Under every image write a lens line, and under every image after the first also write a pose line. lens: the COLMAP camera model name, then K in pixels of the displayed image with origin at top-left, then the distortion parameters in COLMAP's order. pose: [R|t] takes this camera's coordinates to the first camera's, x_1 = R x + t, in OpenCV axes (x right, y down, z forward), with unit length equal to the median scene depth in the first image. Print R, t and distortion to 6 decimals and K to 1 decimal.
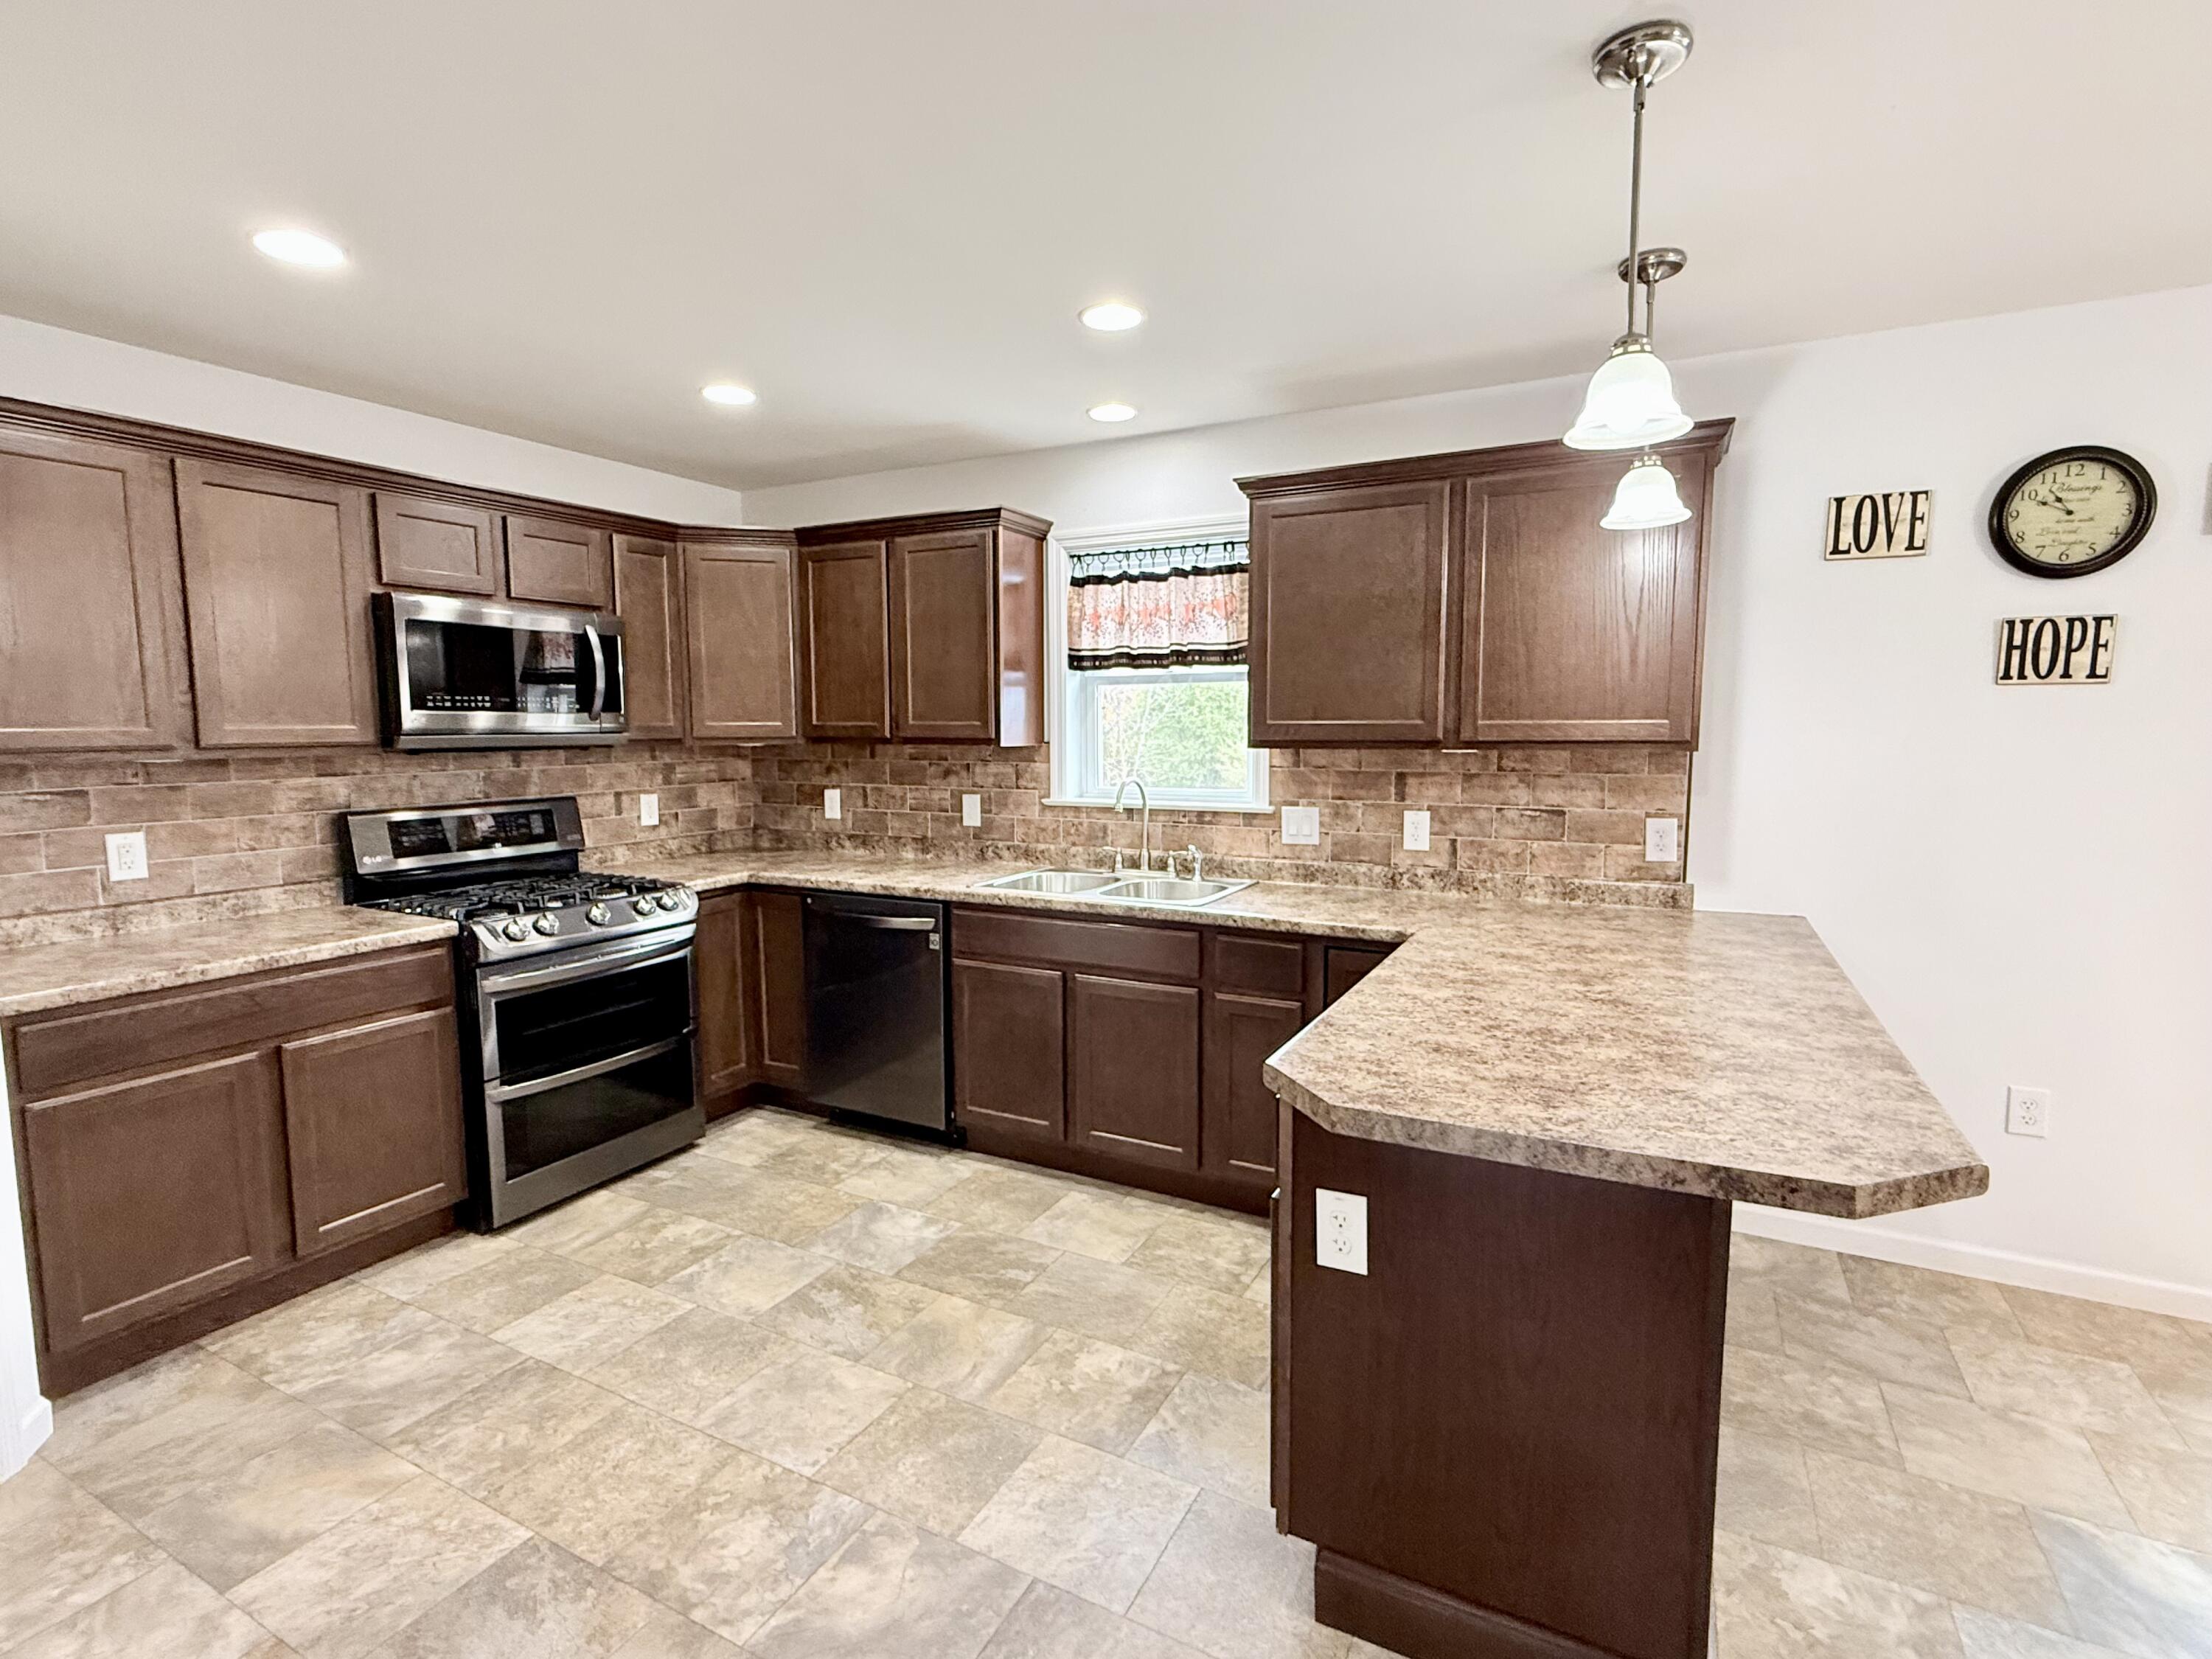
lens RADIAL K [[1061.9, 0, 1105.2], [0, 1061.9, 828.3], [0, 0, 1]] dist [0.006024, -0.003080]
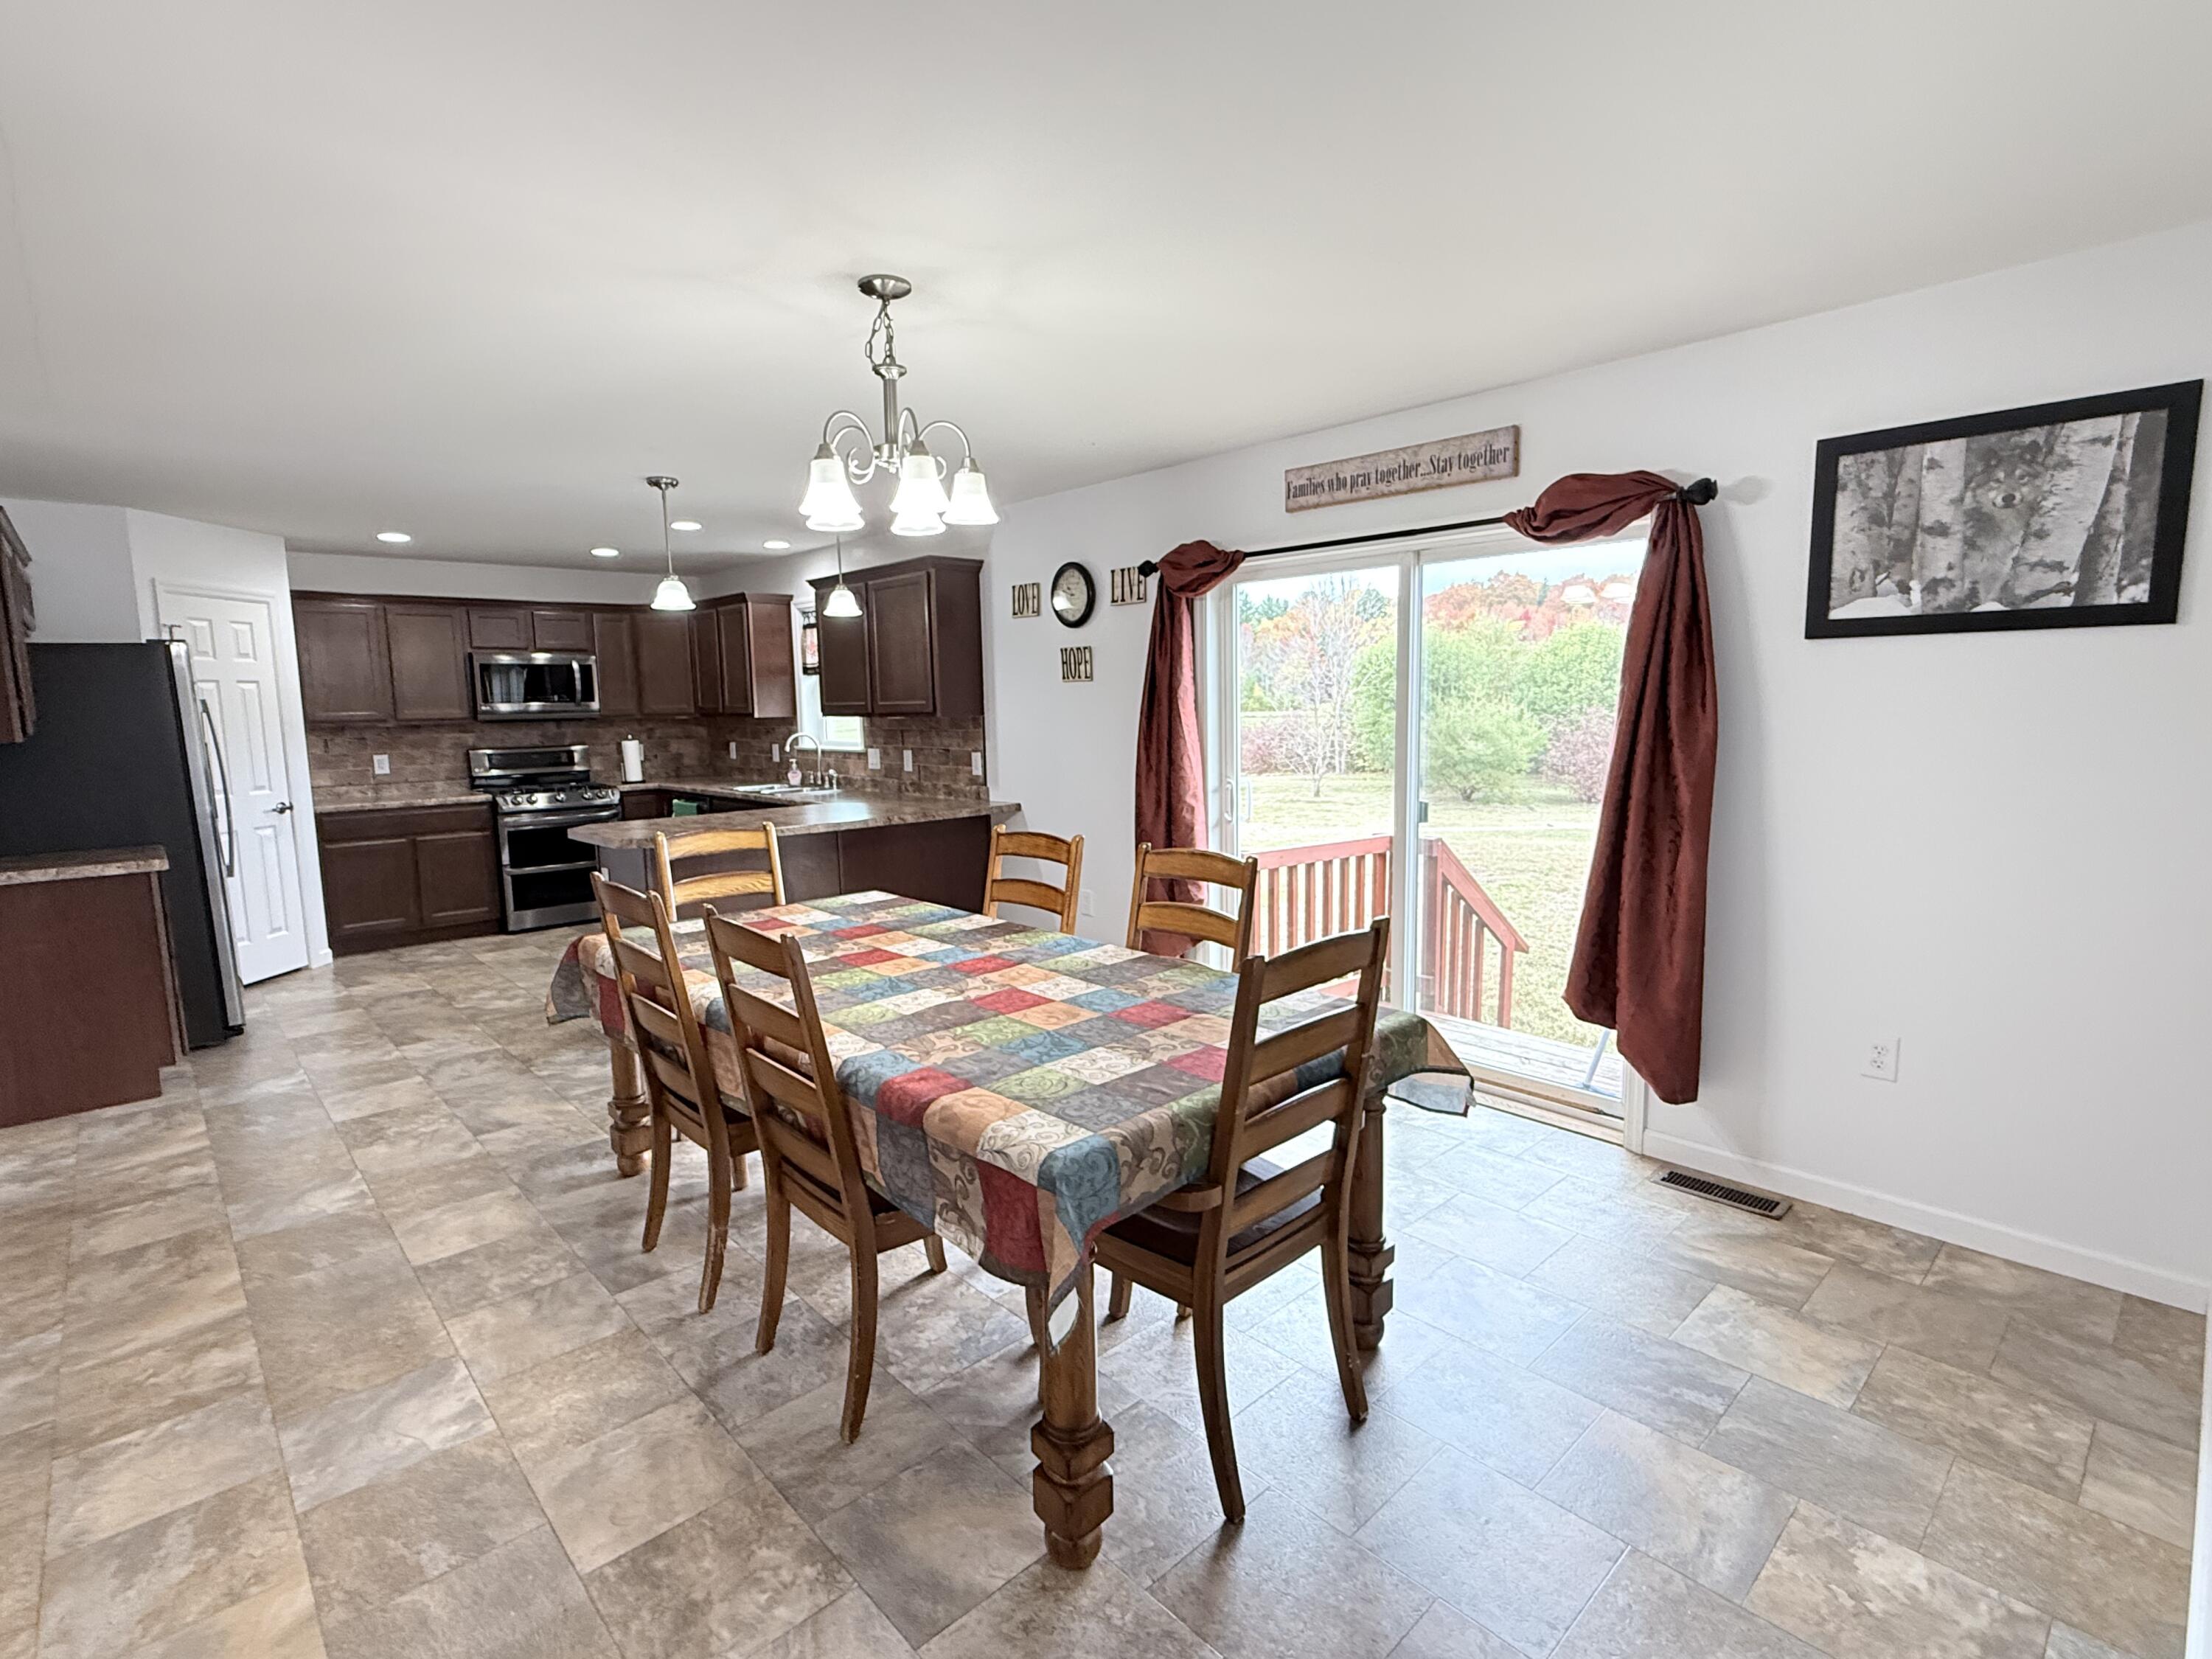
lens RADIAL K [[1061.9, 0, 1102.7], [0, 1061.9, 841.7], [0, 0, 1]] dist [0.006024, -0.003080]
pose [[0.942996, 0.031325, -0.331326, 1.287708], [-0.018883, 0.998993, 0.040707, 0.063764], [0.332267, -0.032130, 0.942638, -0.676093]]
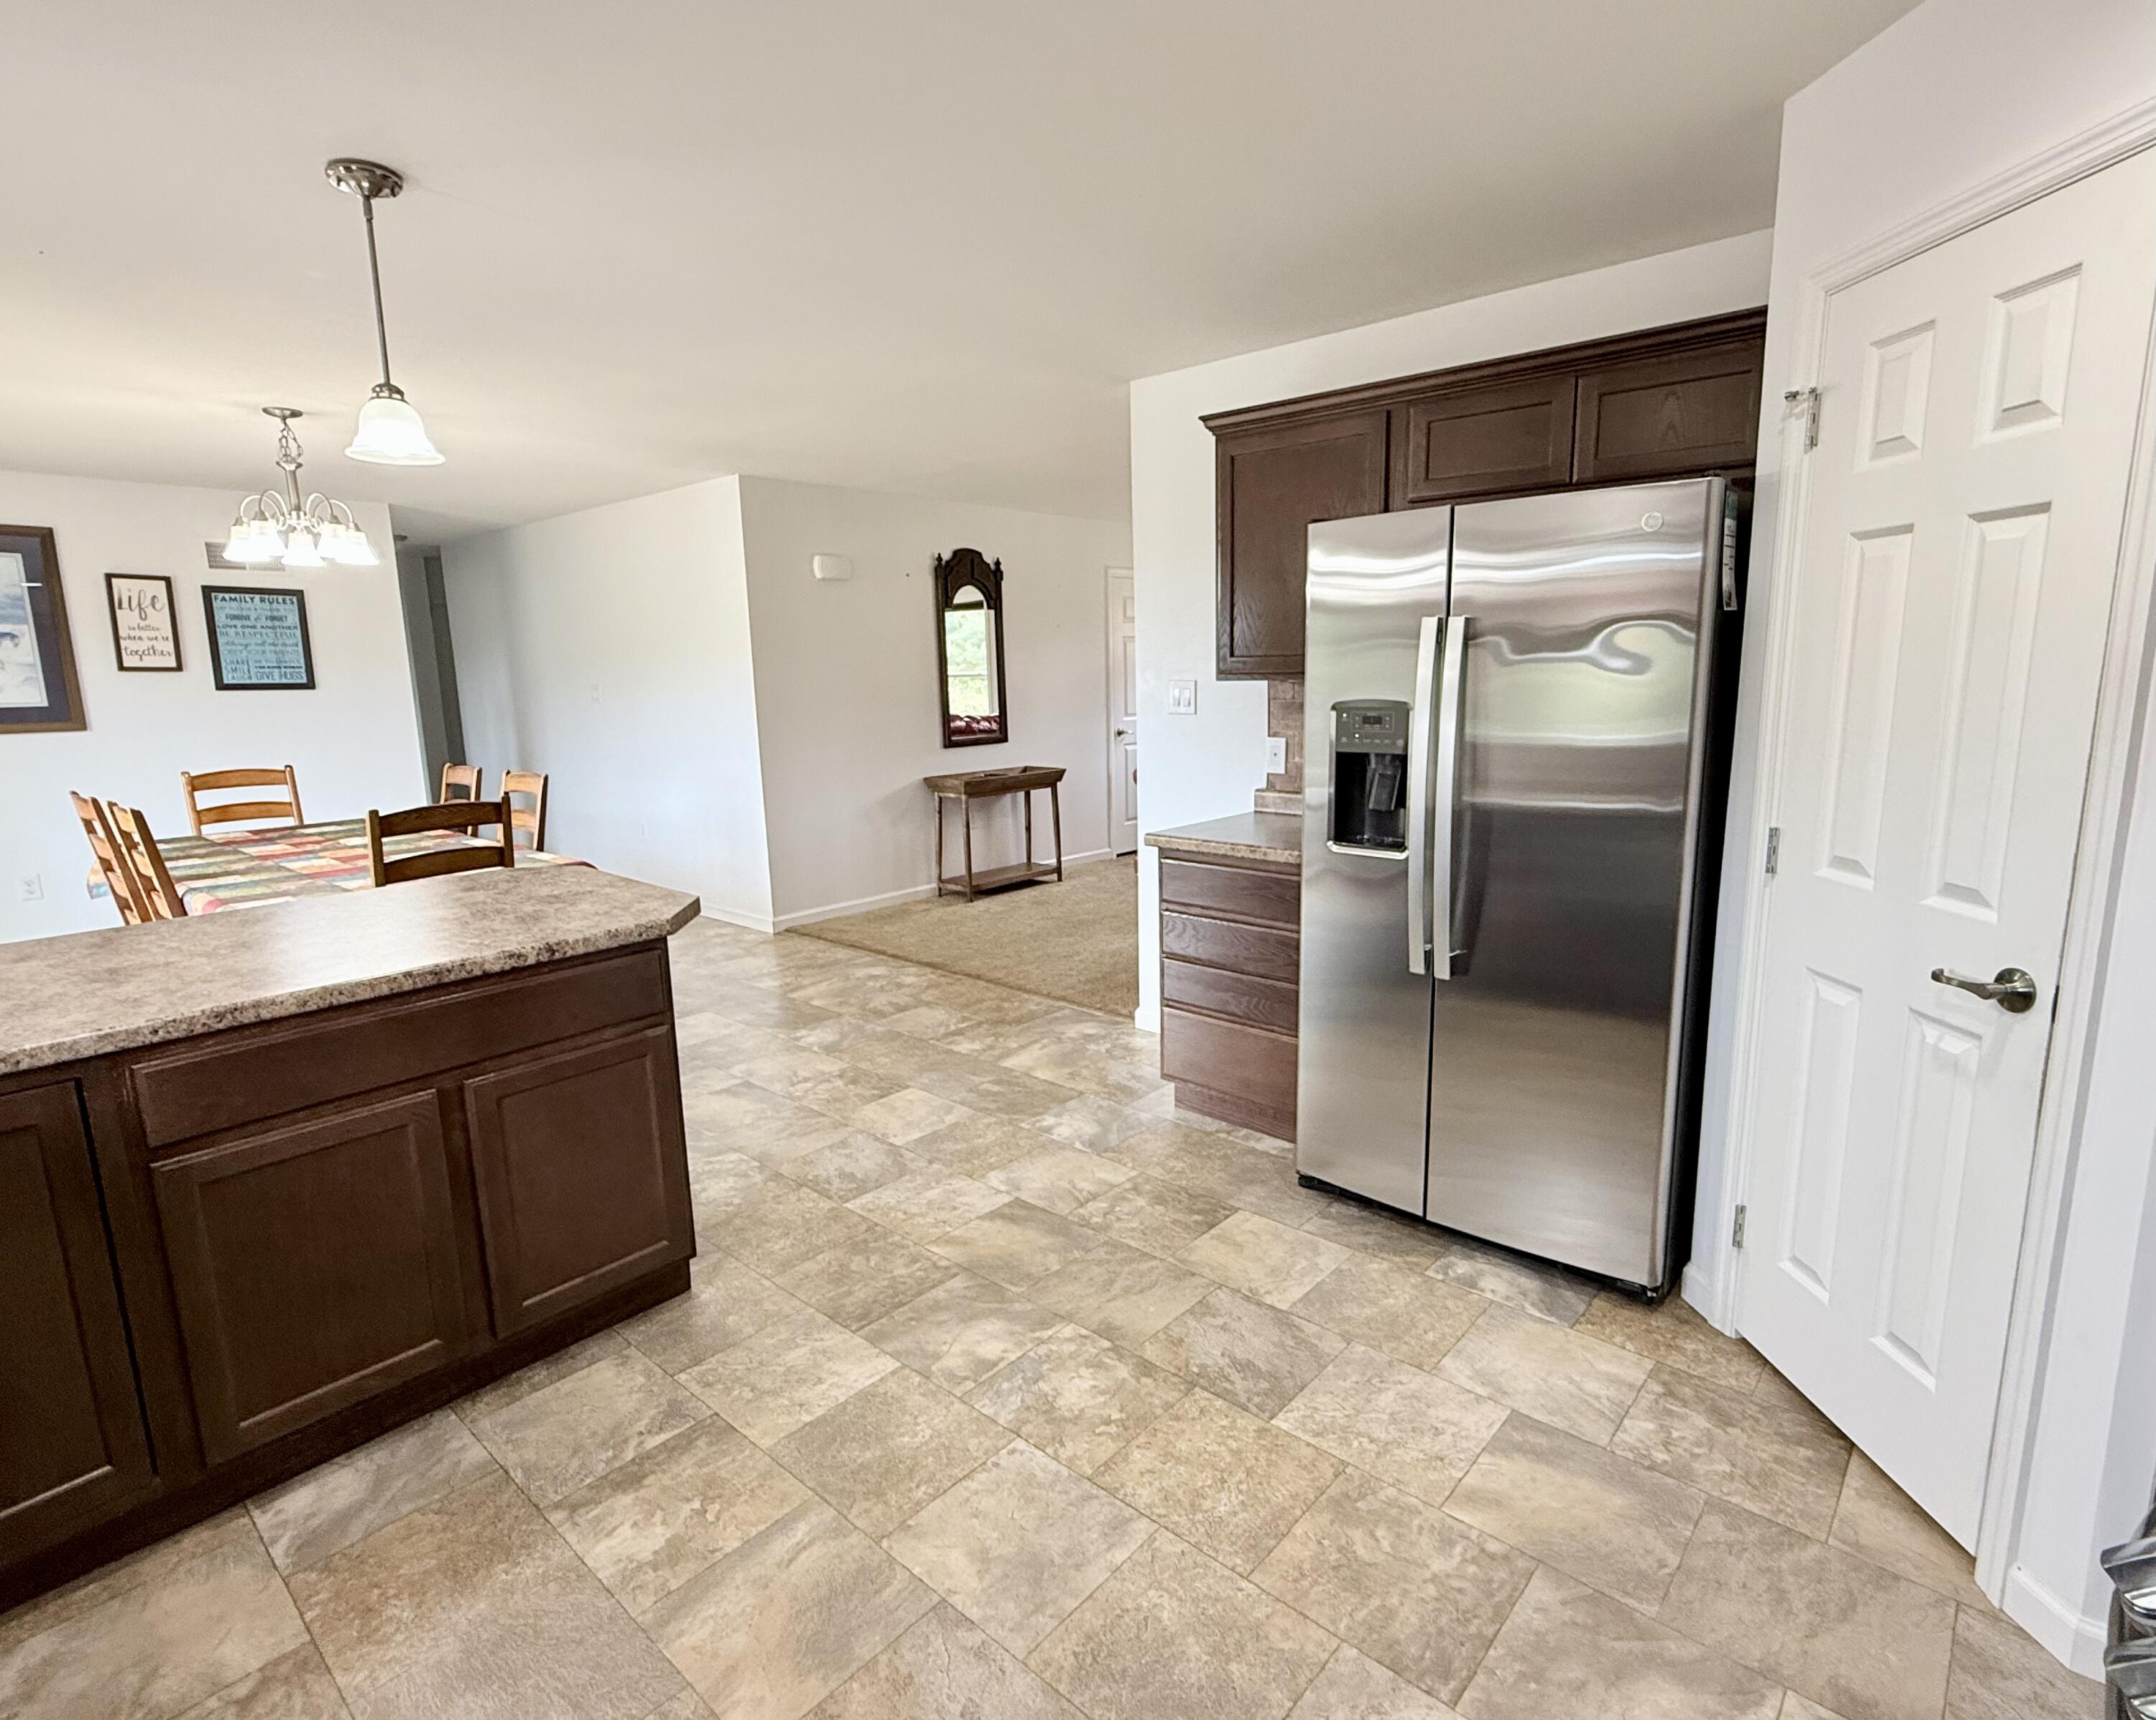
lens RADIAL K [[1078.0, 0, 1106.5], [0, 1078.0, 874.7], [0, 0, 1]] dist [-0.013335, 0.001948]
pose [[-0.974202, -0.021324, 0.224666, -0.361293], [0.044600, 0.957699, 0.284295, -0.101461], [-0.221225, 0.286981, -0.932042, 1.117945]]
